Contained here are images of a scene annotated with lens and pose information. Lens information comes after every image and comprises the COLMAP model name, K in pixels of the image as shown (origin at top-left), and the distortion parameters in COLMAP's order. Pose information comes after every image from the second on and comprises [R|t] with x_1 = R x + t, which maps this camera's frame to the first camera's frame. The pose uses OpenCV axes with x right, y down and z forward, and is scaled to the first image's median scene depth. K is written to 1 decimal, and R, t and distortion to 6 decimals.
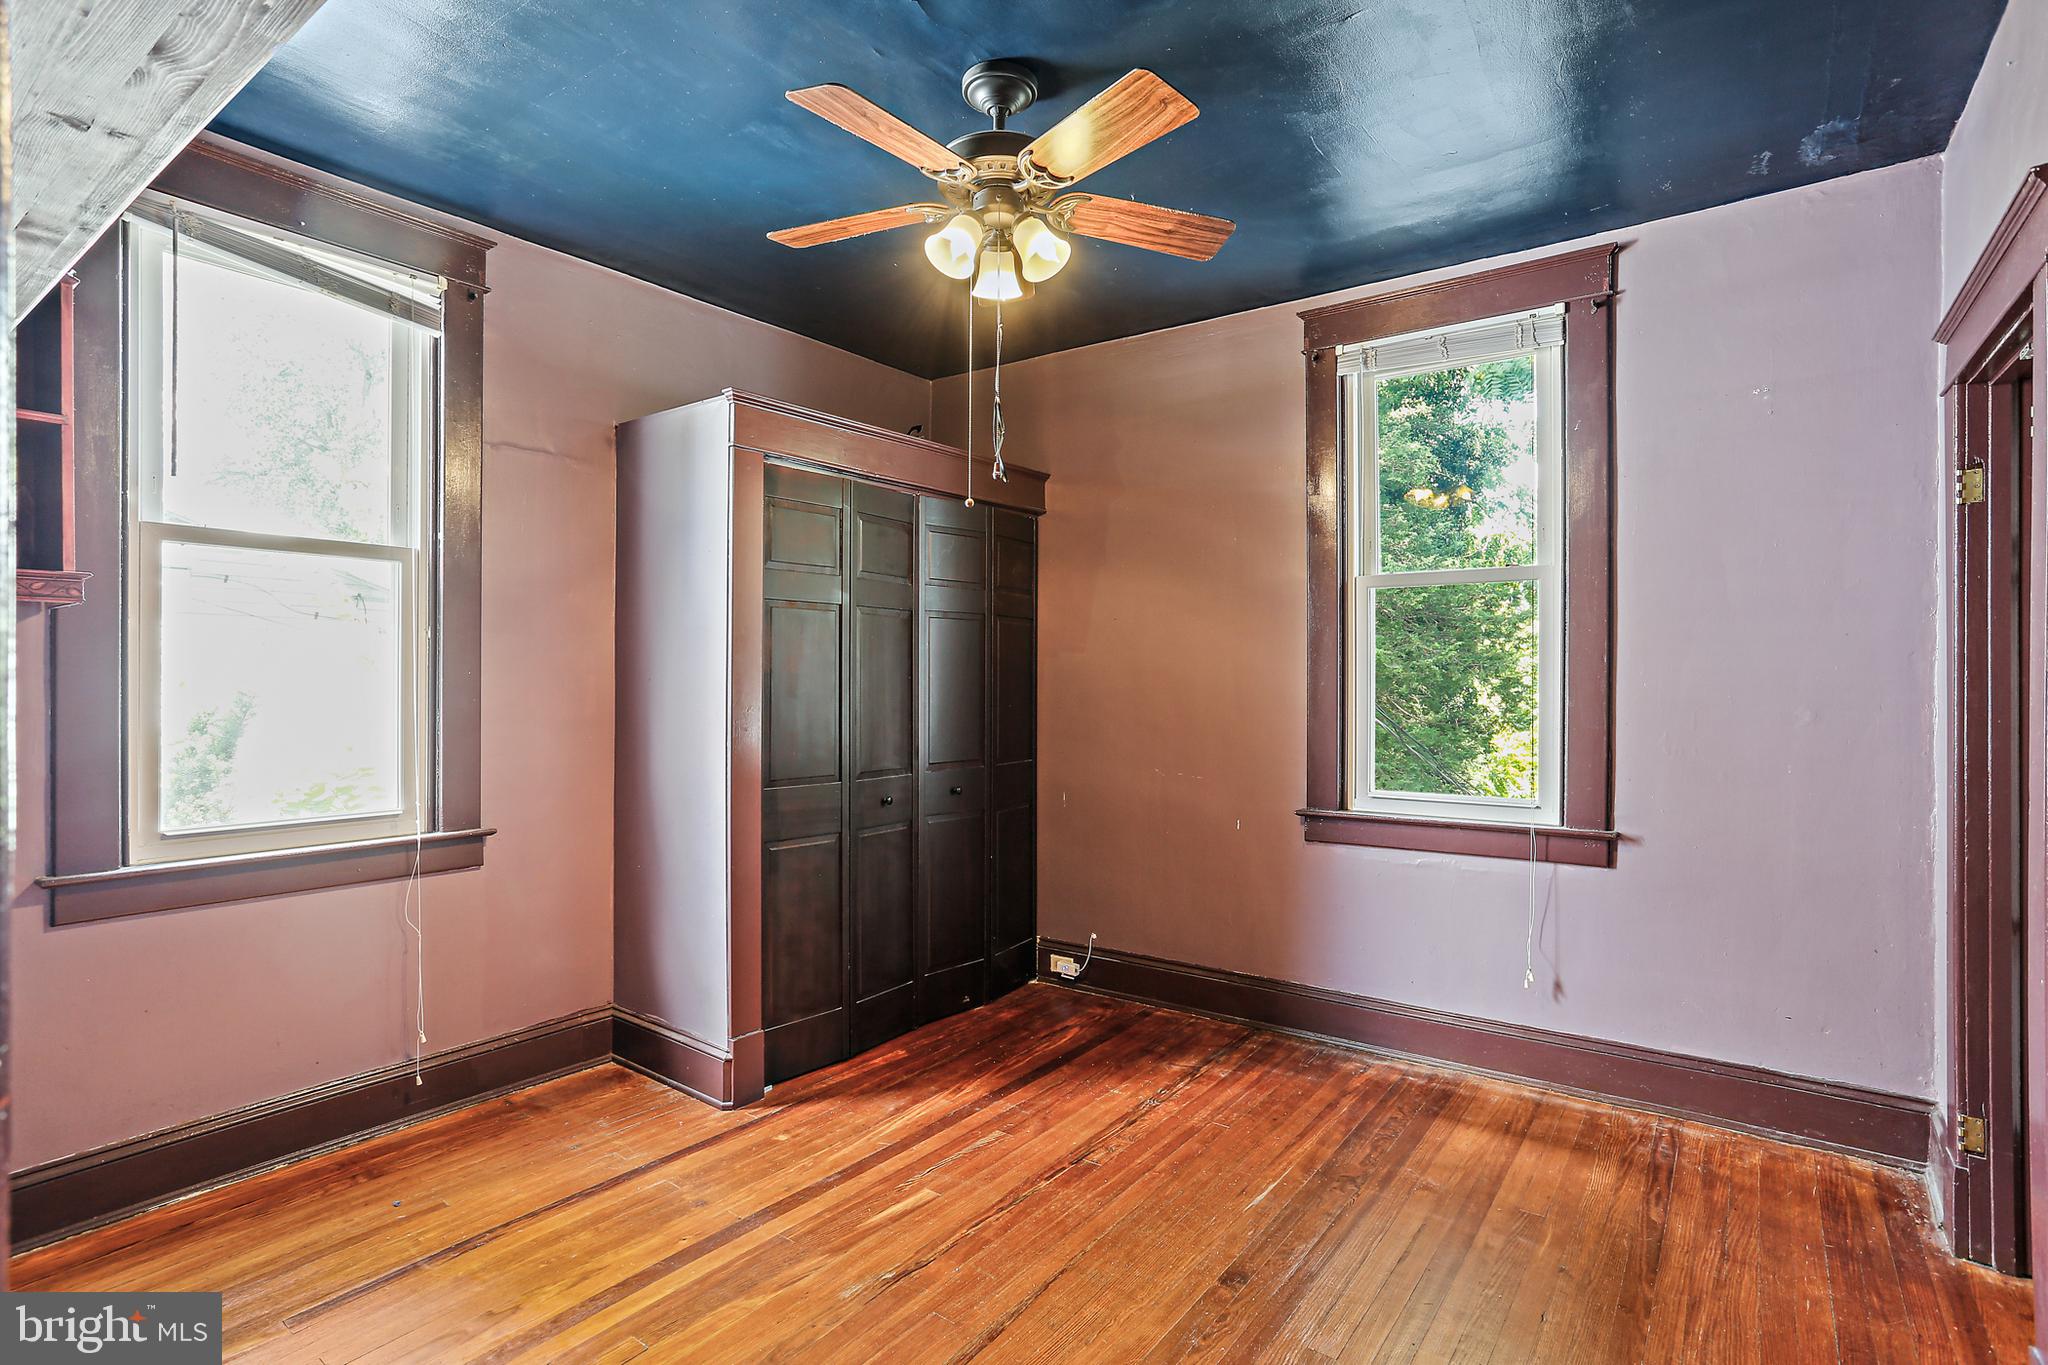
lens RADIAL K [[993.3, 0, 1019.1], [0, 993.3, 682.7], [0, 0, 1]] dist [-0.048984, 0.025836]
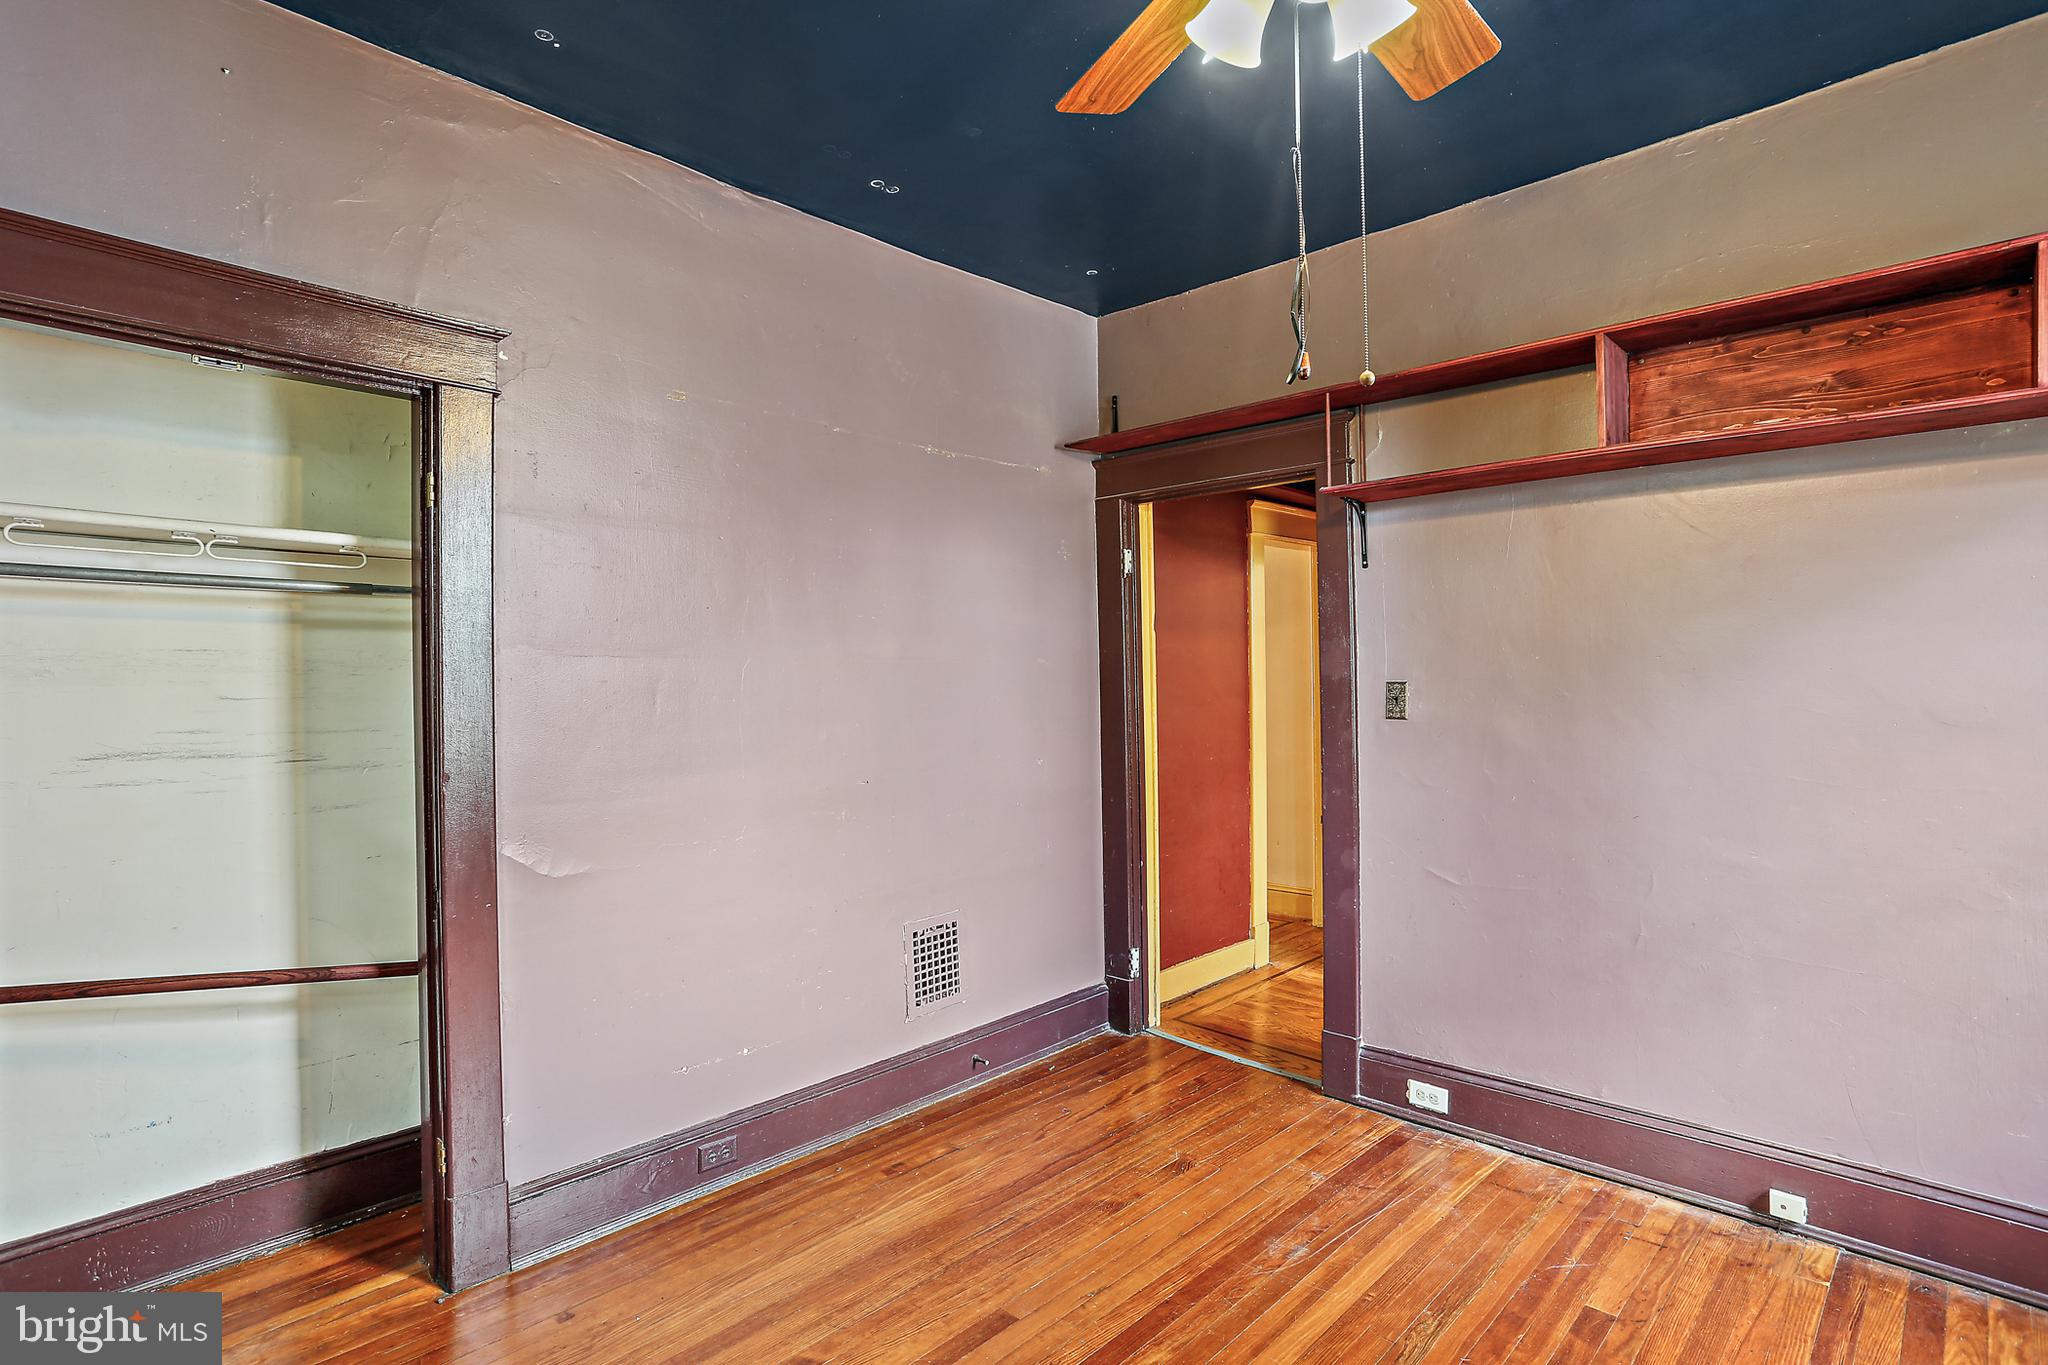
lens RADIAL K [[1014.8, 0, 1022.8], [0, 1014.8, 688.6], [0, 0, 1]] dist [-0.053743, 0.028325]
pose [[-0.993154, 0.005539, 0.116684, 0.072734], [0.007756, 0.999798, 0.018557, -0.011860], [-0.116558, 0.019335, -0.992996, 1.426702]]
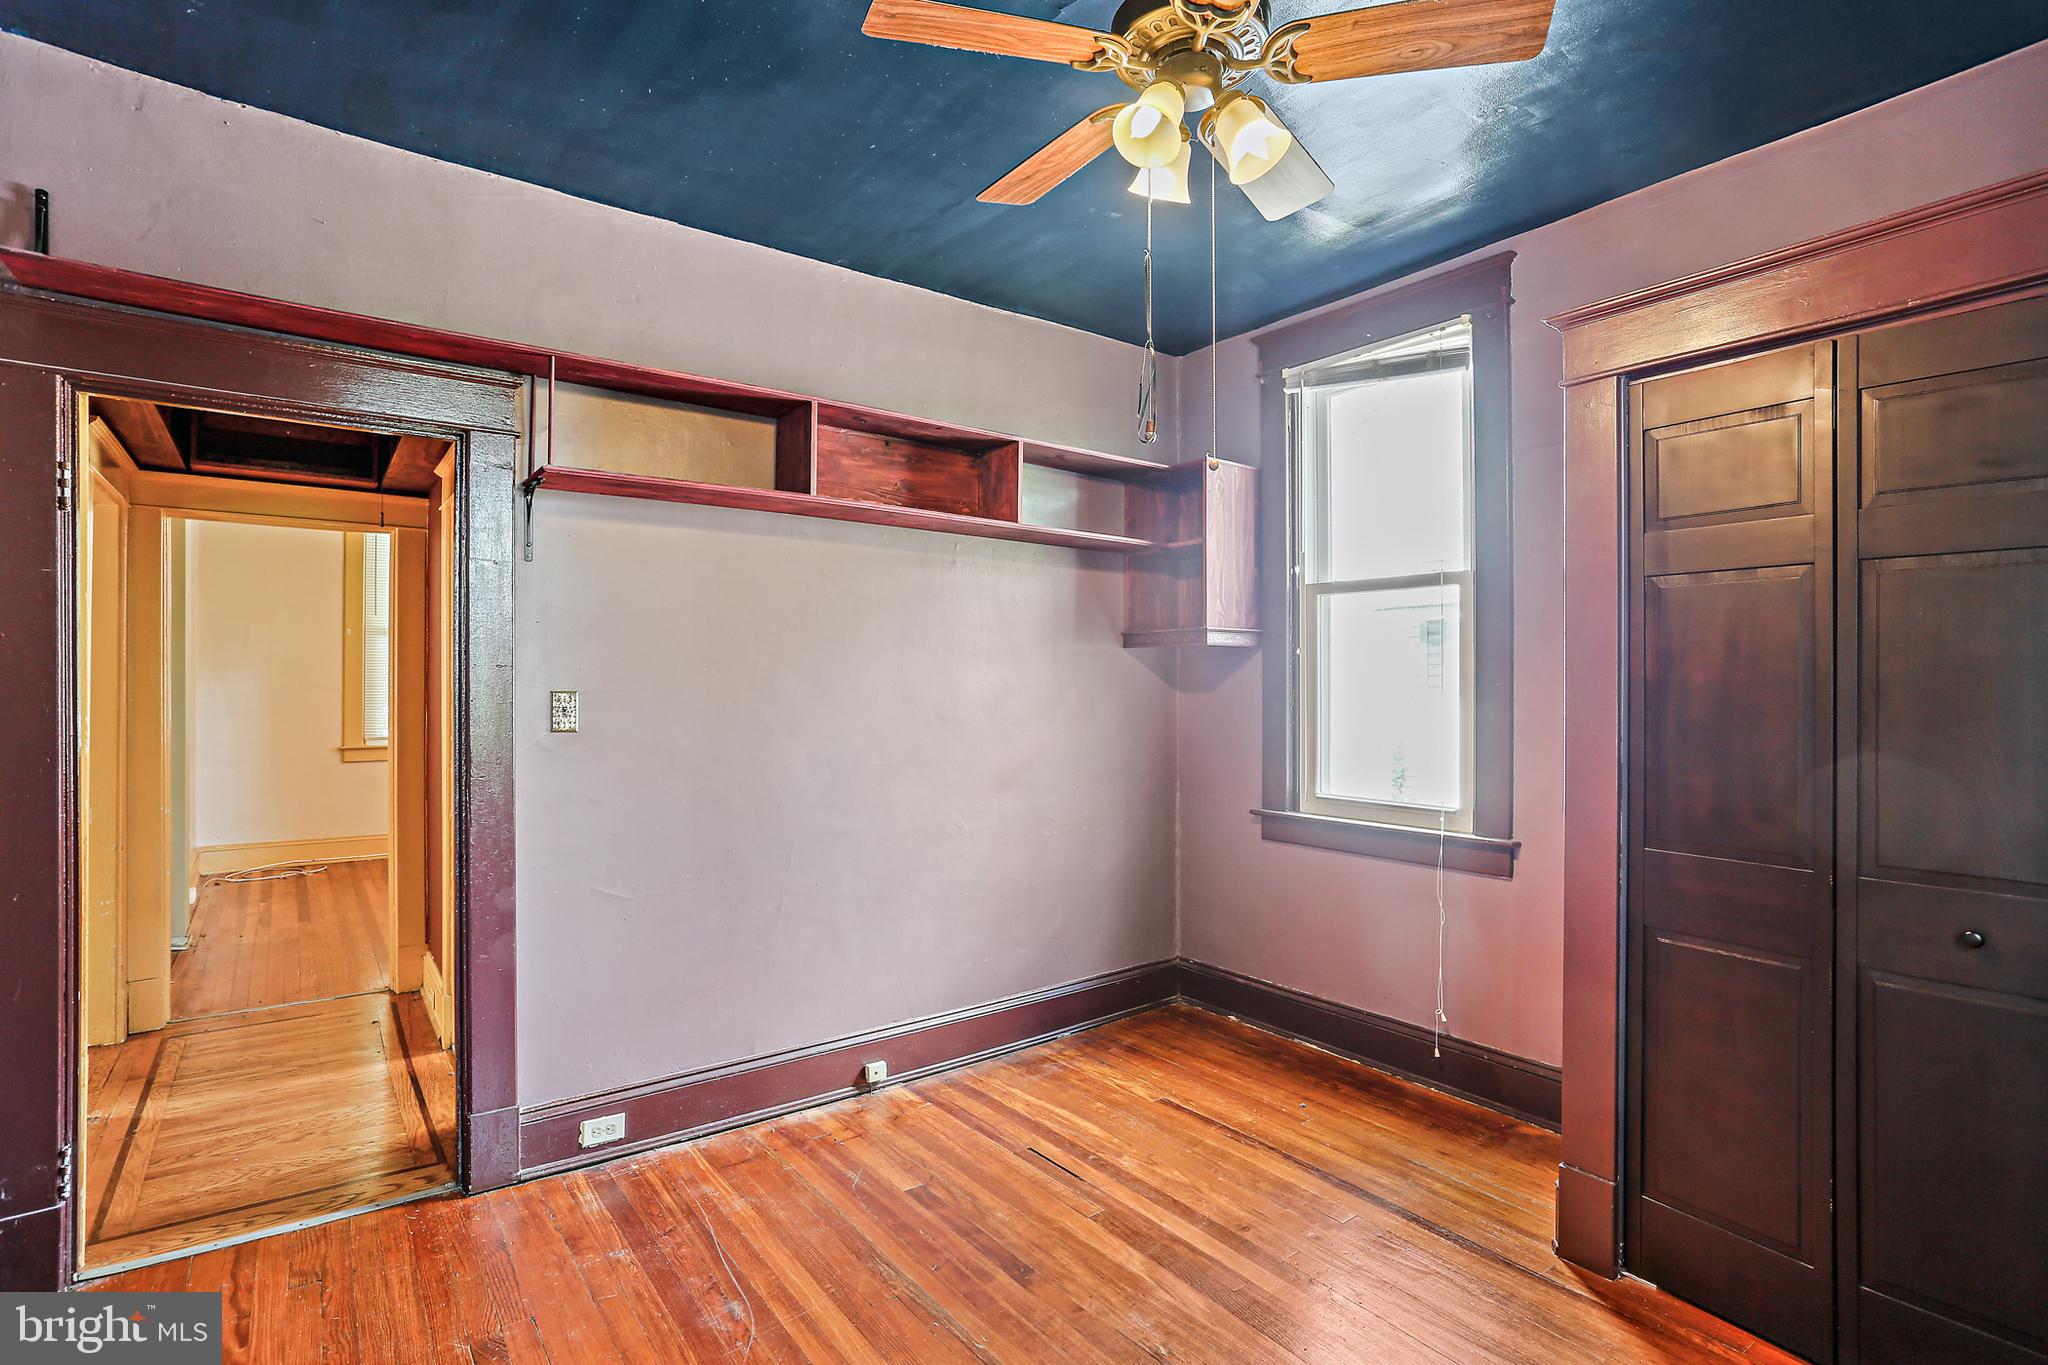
lens RADIAL K [[993.3, 0, 1019.1], [0, 993.3, 682.7], [0, 0, 1]] dist [-0.048984, 0.025836]
pose [[-0.281520, -0.005205, -0.959541, 0.656945], [-0.009820, 0.999949, -0.002543, -0.005137], [0.959505, 0.008706, -0.281557, 0.954926]]
